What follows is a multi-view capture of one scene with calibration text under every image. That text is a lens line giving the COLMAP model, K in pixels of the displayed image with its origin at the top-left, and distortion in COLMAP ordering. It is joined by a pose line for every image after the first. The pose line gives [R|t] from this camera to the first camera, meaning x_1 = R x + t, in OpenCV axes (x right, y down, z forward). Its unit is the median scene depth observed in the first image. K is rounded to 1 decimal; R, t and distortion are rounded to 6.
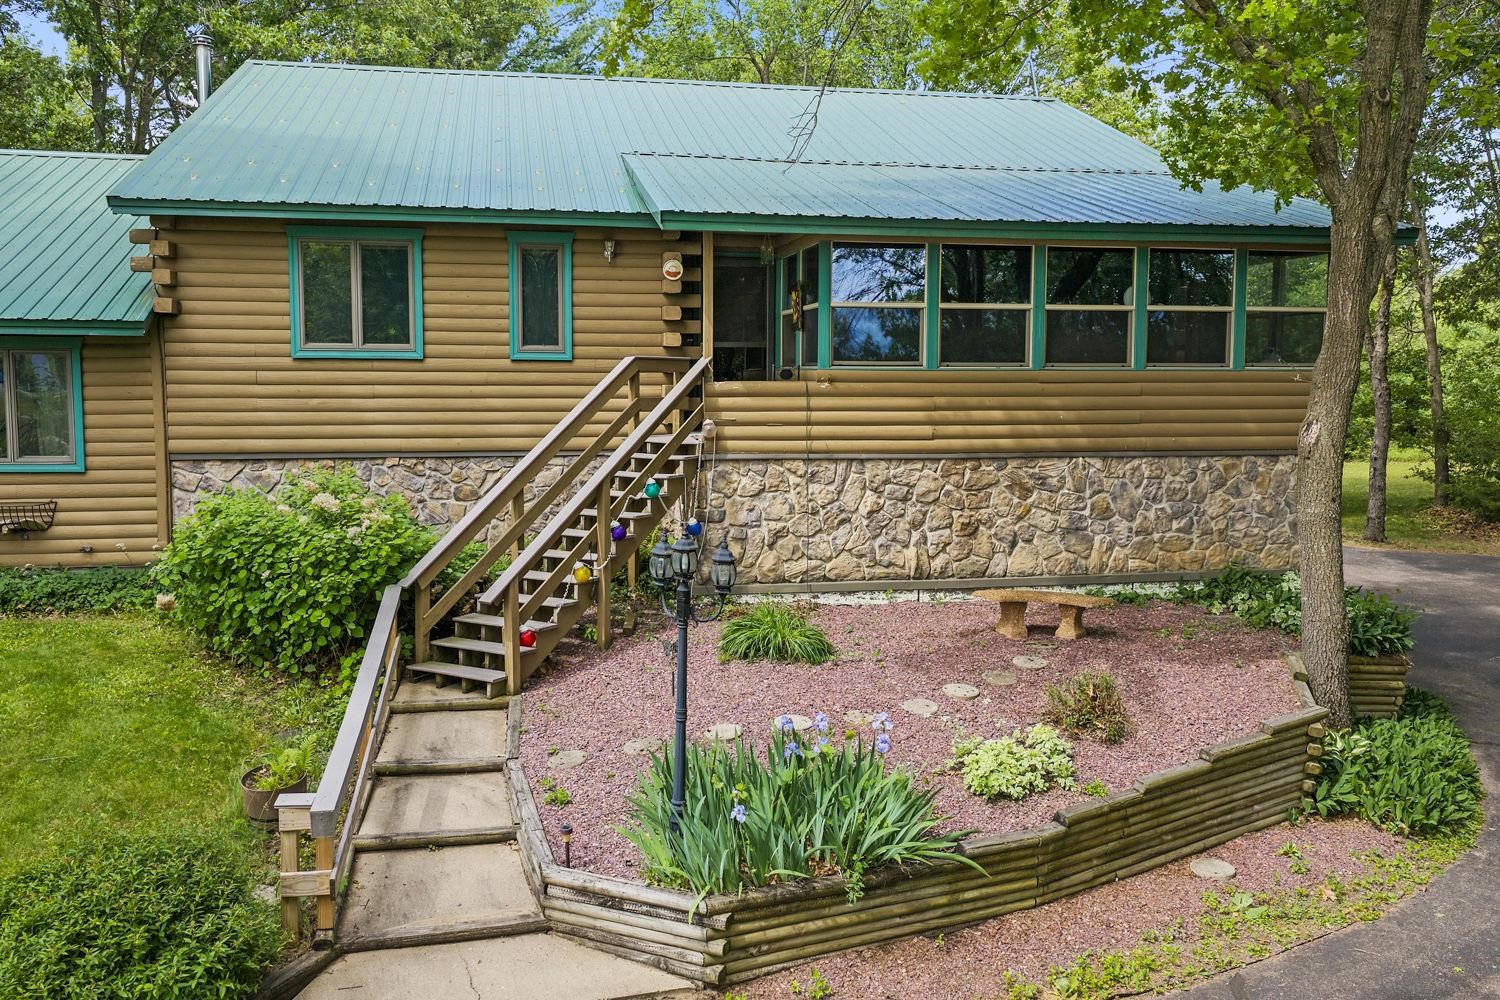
lens RADIAL K [[1225.8, 0, 750.0], [0, 1225.8, 500.0], [0, 0, 1]] dist [0.032233, -0.004905]
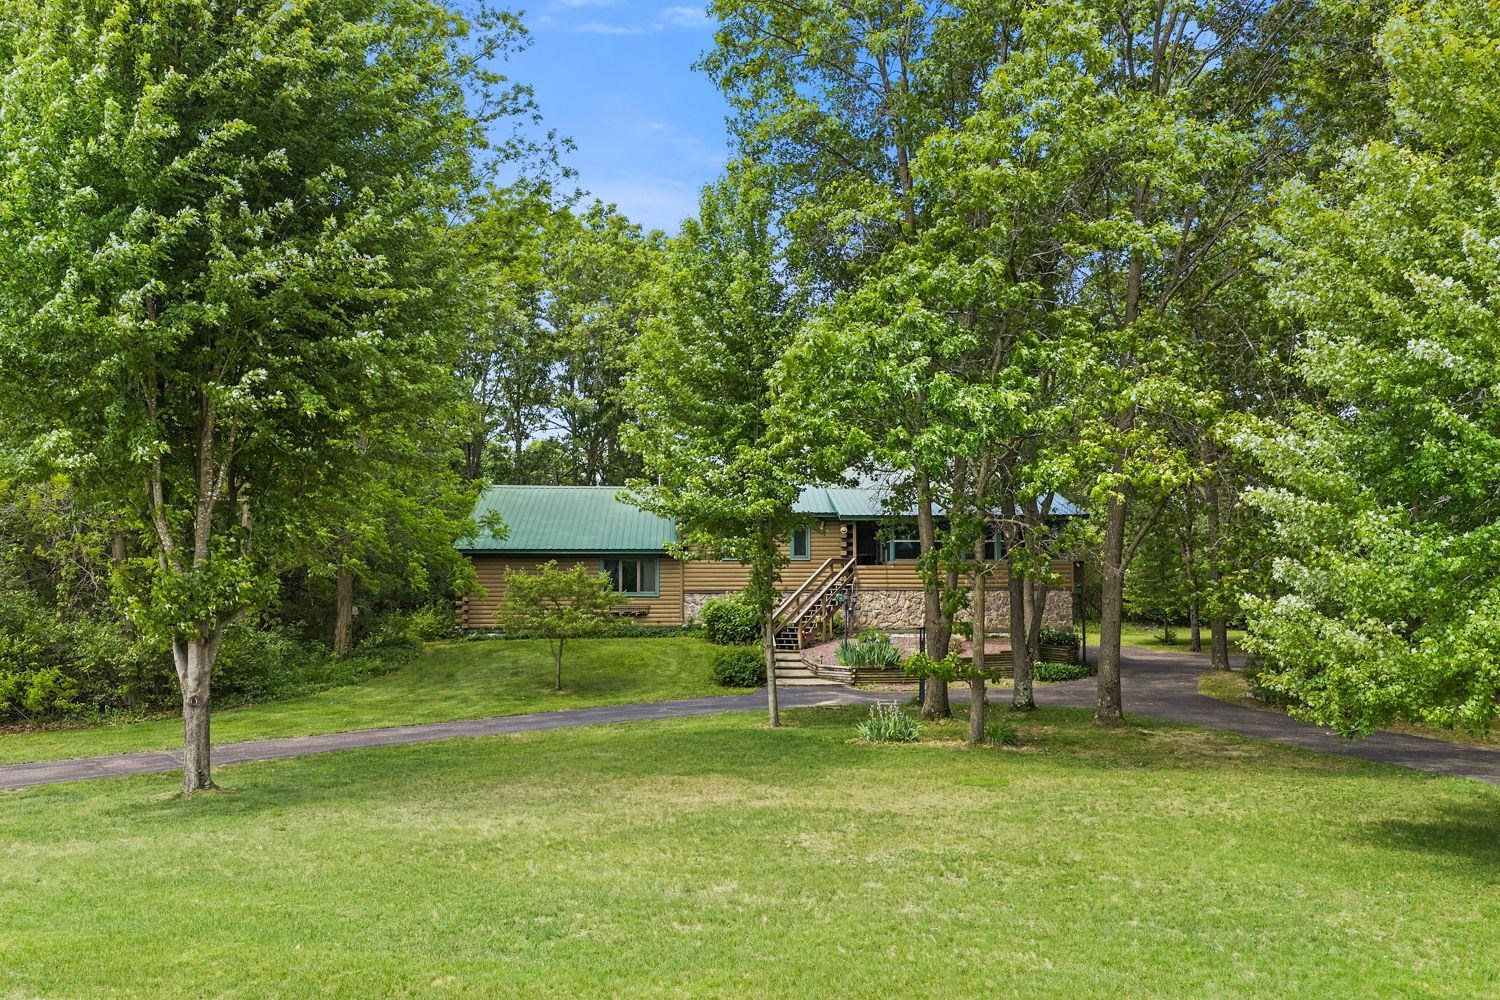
lens RADIAL K [[1225.8, 0, 750.0], [0, 1225.8, 500.0], [0, 0, 1]] dist [0.032233, -0.004905]
pose [[0.990226, -0.017372, -0.138383, 0.139029], [-0.006955, 0.984827, -0.173399, 0.288353], [0.139296, 0.172667, 0.975081, -2.164451]]
